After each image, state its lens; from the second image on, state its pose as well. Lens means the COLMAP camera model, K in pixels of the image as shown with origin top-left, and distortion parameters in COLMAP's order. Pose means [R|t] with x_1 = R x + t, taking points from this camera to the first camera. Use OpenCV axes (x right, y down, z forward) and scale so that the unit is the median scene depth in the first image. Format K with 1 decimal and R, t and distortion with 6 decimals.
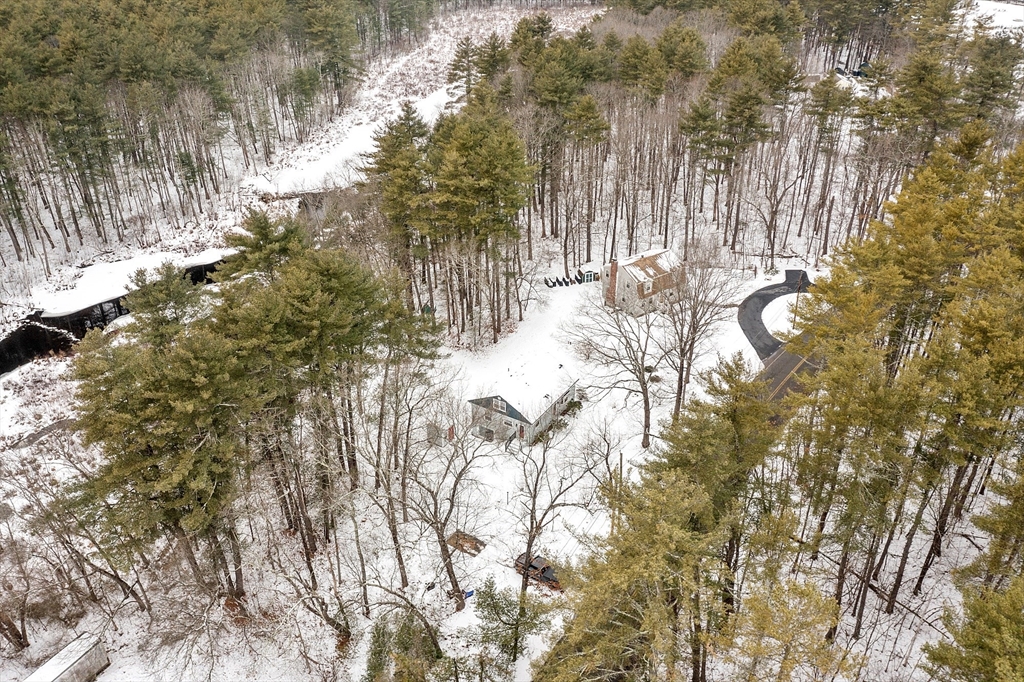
lens RADIAL K [[819.8, 0, 513.3], [0, 819.8, 340.5], [0, 0, 1]] dist [-0.004872, 0.016716]
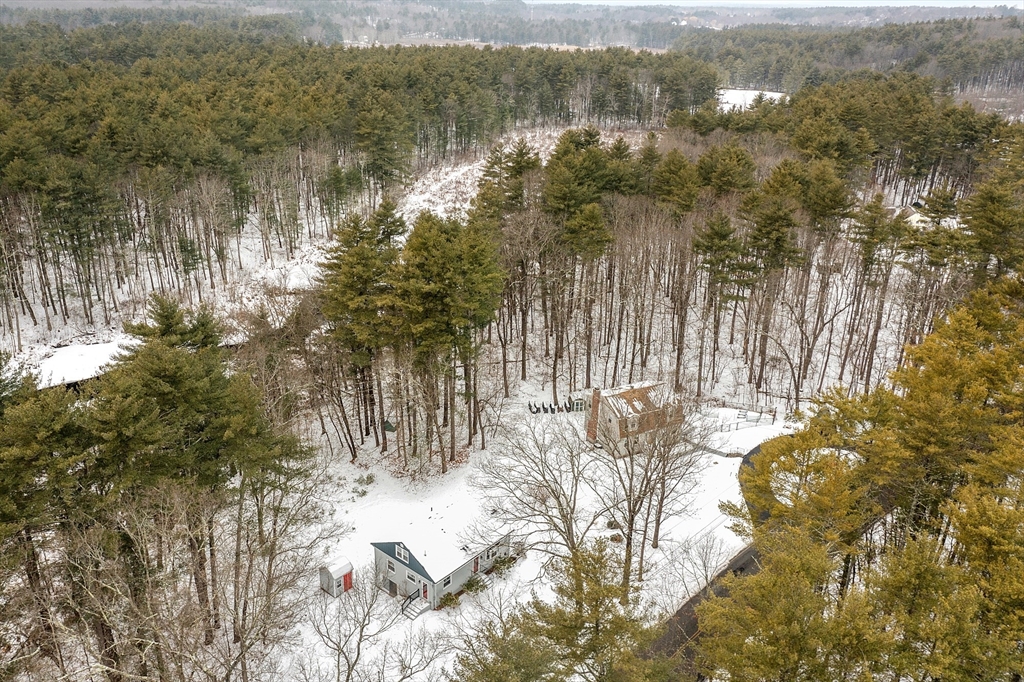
lens RADIAL K [[819.8, 0, 511.1], [0, 819.8, 342.8], [0, 0, 1]] dist [-0.004872, 0.016716]
pose [[0.990243, 0.081032, -0.113367, 0.105489], [-0.095768, 0.986714, -0.131238, -0.020095], [0.101227, 0.140814, 0.984847, 0.114667]]
